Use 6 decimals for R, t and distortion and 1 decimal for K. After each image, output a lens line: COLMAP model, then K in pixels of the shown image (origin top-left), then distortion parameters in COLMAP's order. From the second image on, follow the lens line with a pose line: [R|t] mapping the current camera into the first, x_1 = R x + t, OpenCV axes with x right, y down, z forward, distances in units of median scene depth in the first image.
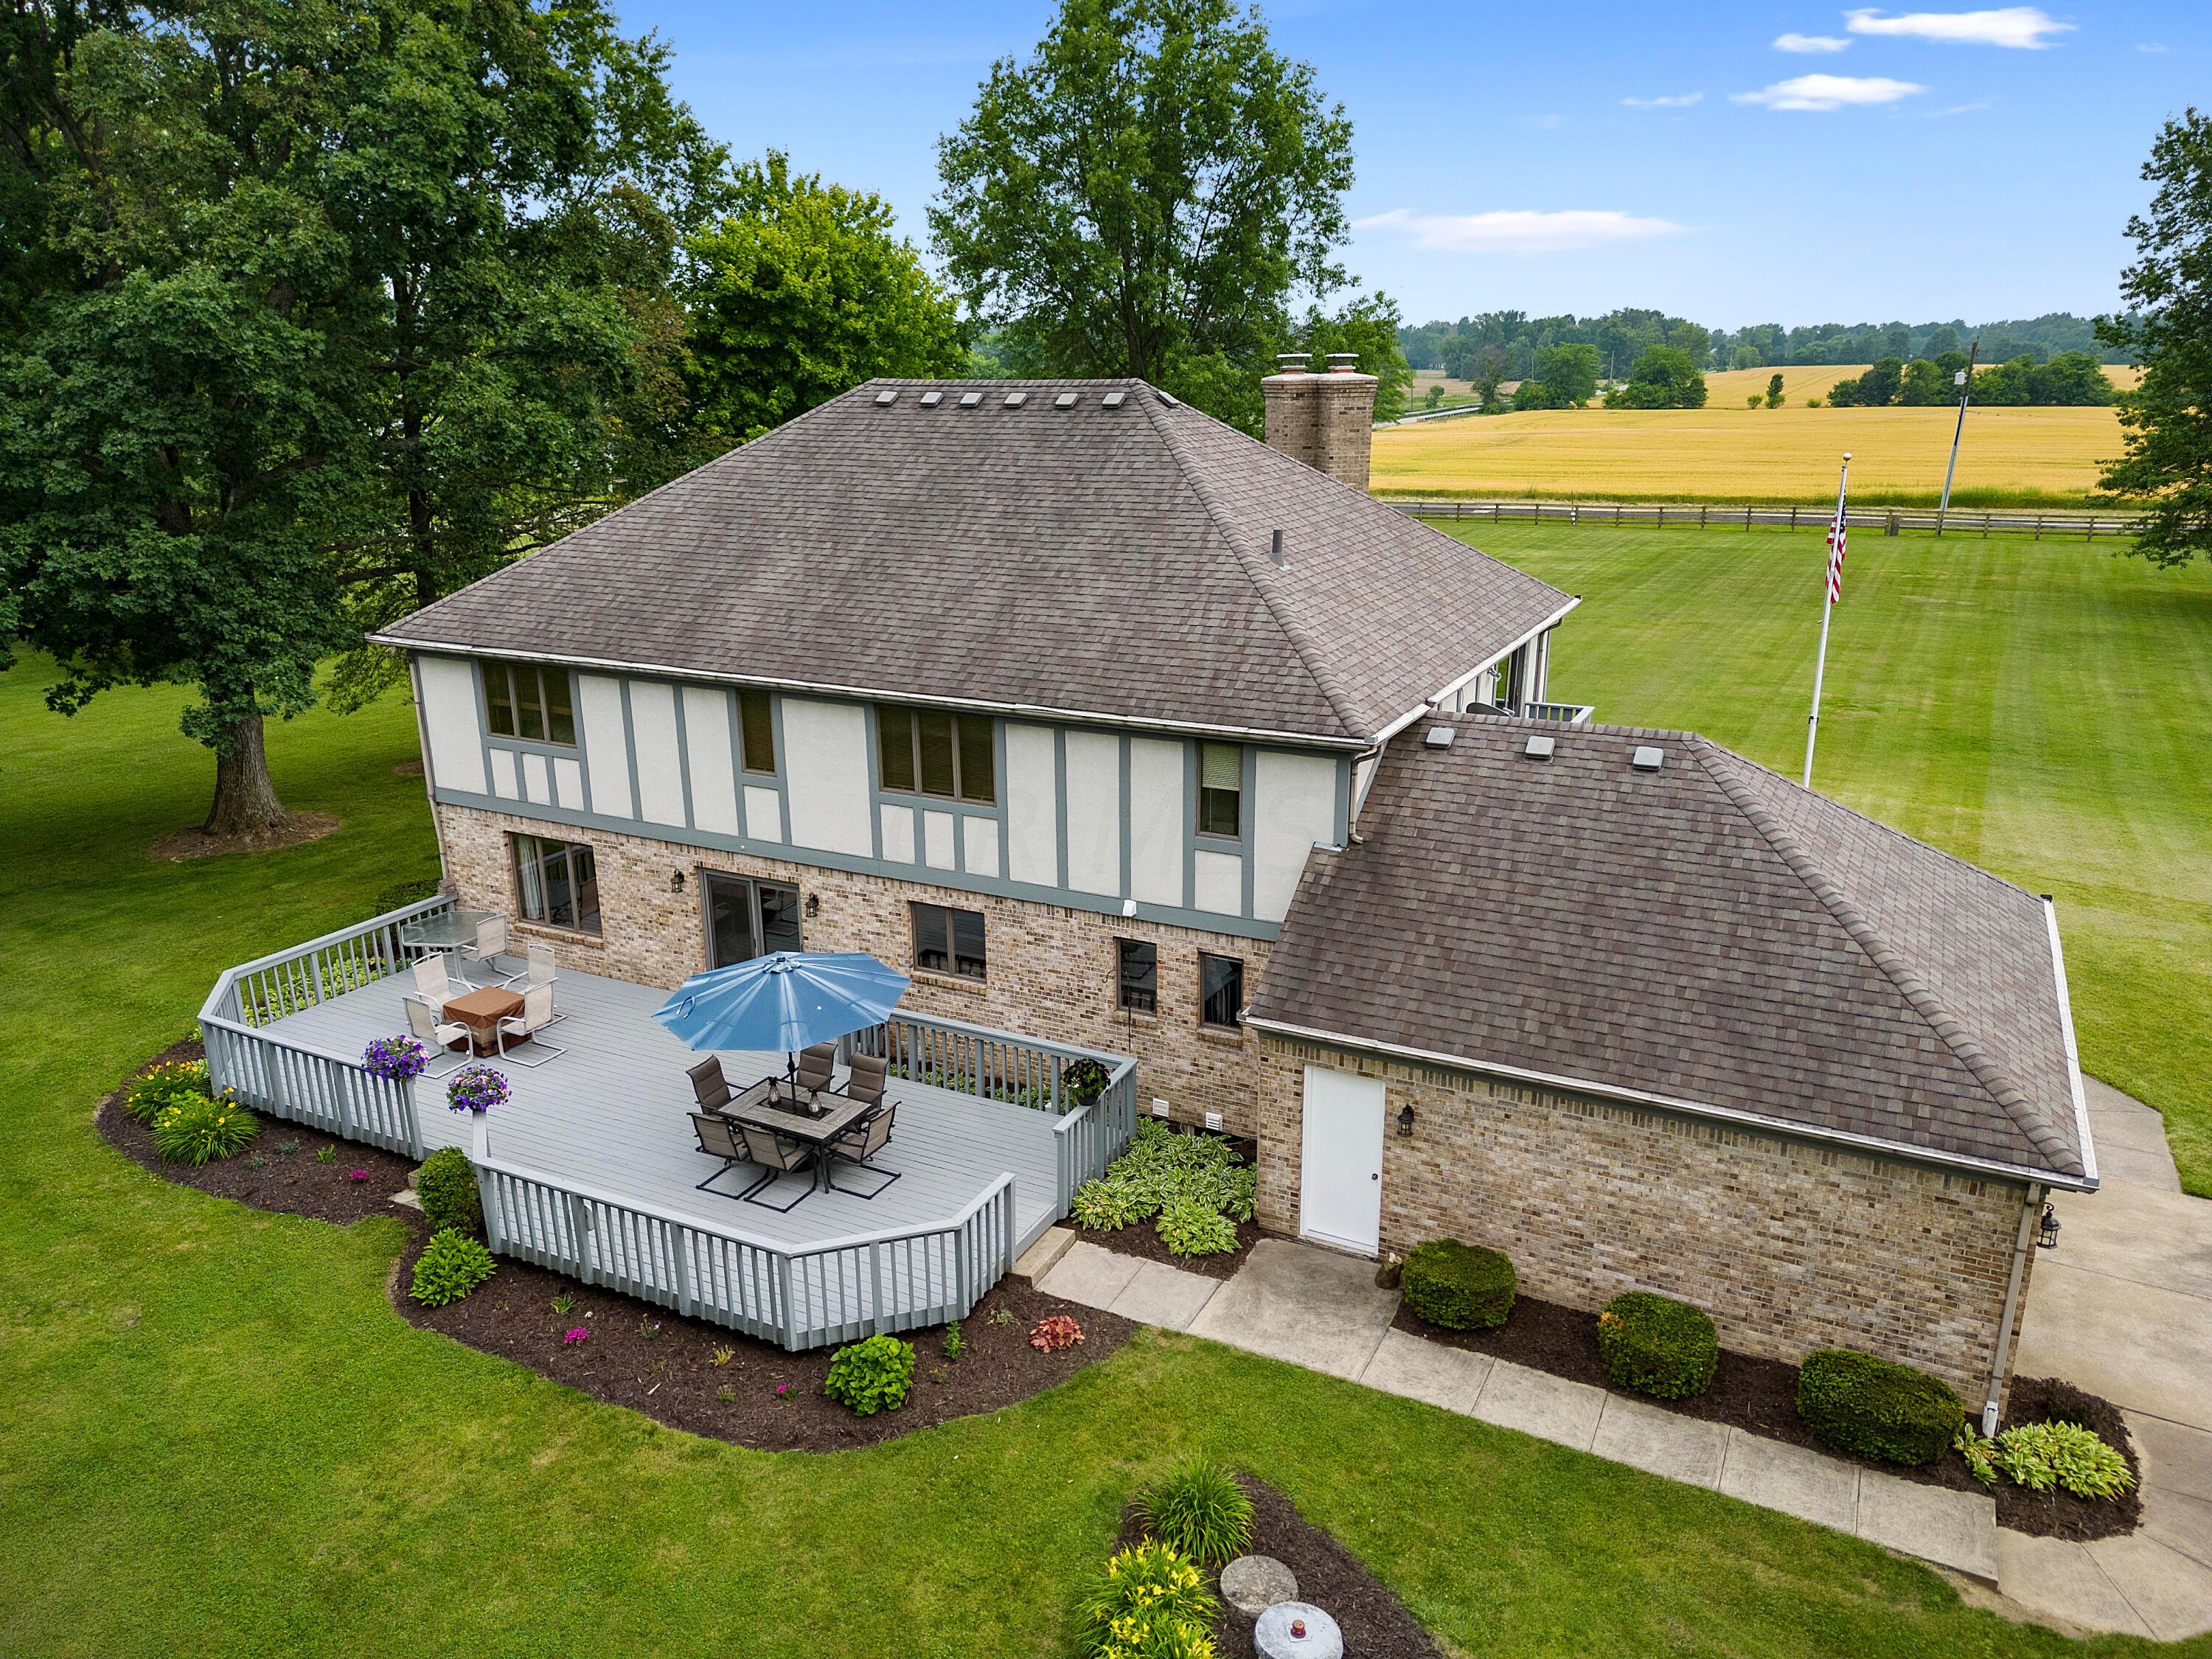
lens RADIAL K [[1556.1, 0, 1105.0], [0, 1556.1, 843.1], [0, 0, 1]] dist [0.068985, -0.058746]
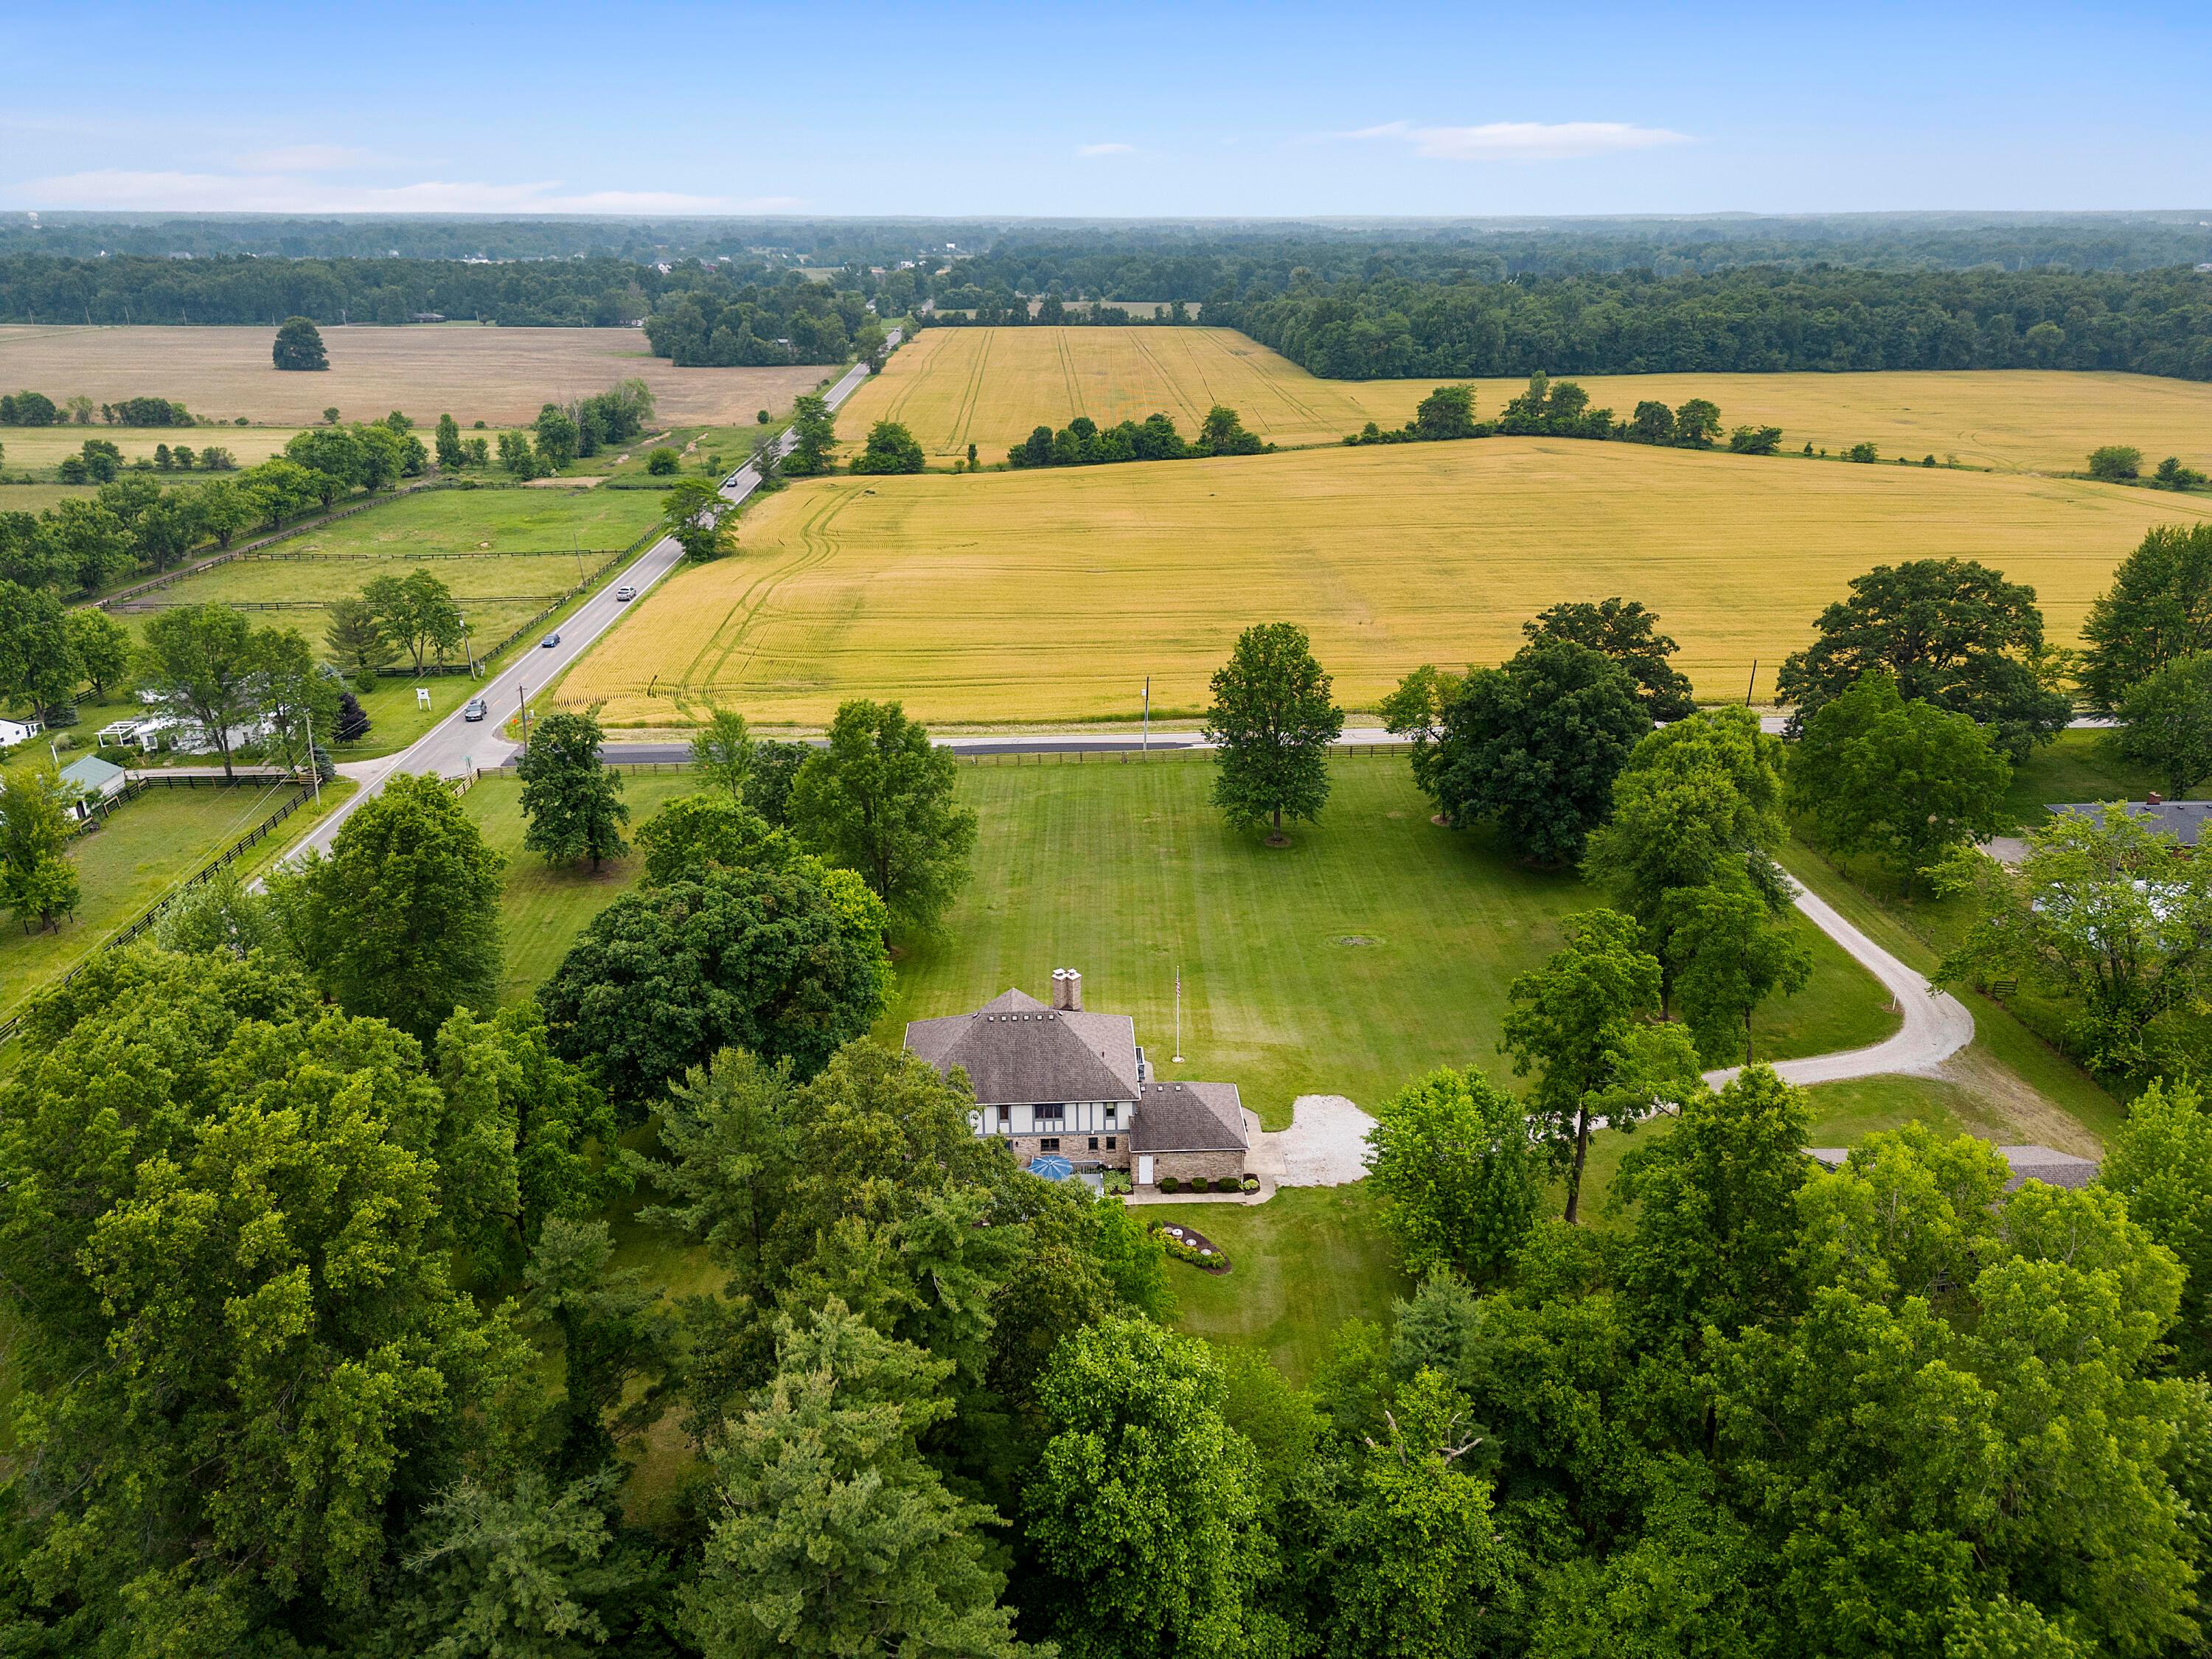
lens RADIAL K [[1559.8, 0, 1106.0], [0, 1559.8, 829.5], [0, 0, 1]] dist [0.093319, -0.106094]
pose [[0.872023, -0.176804, 0.456416, -2.203612], [0.145268, 0.983952, 0.103610, -1.523789], [-0.467410, -0.024048, 0.883713, -3.712354]]
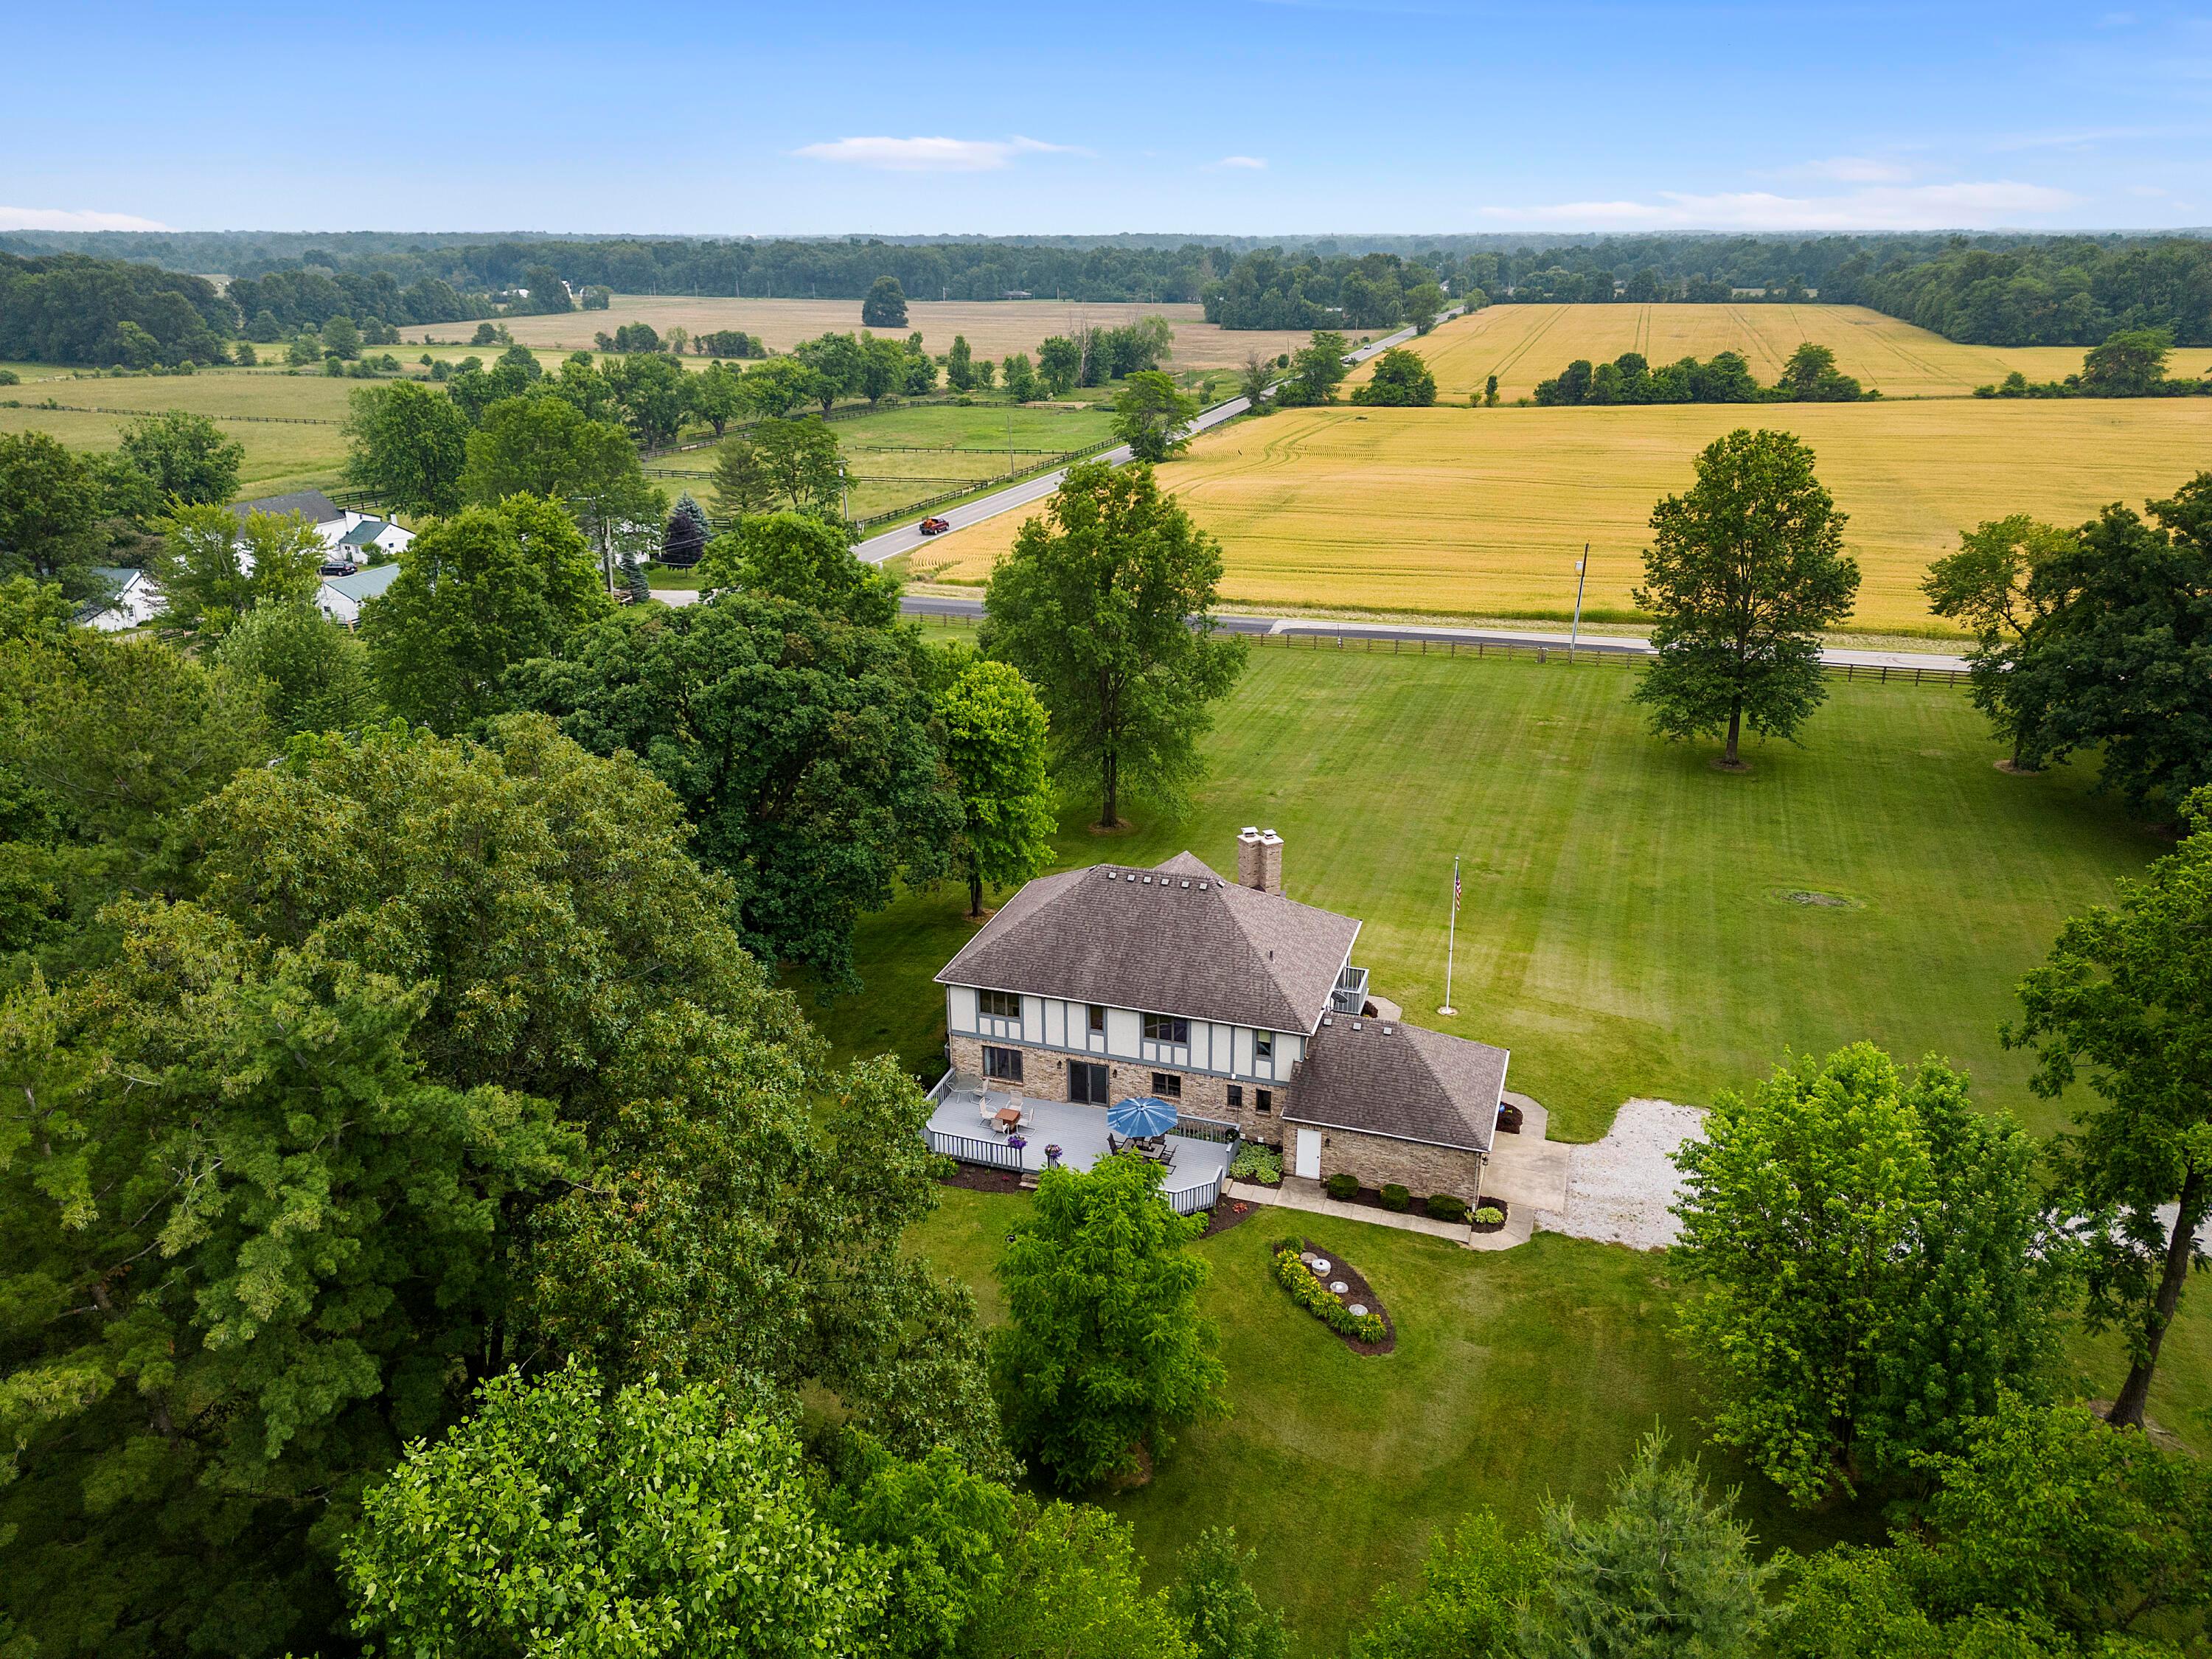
lens RADIAL K [[1559.8, 0, 1106.0], [0, 1559.8, 829.5], [0, 0, 1]] dist [0.093319, -0.106094]
pose [[0.988424, -0.052689, 0.142275, -0.679692], [0.044648, 0.997251, 0.059129, -0.671101], [-0.145000, -0.052093, 0.988059, -2.125045]]
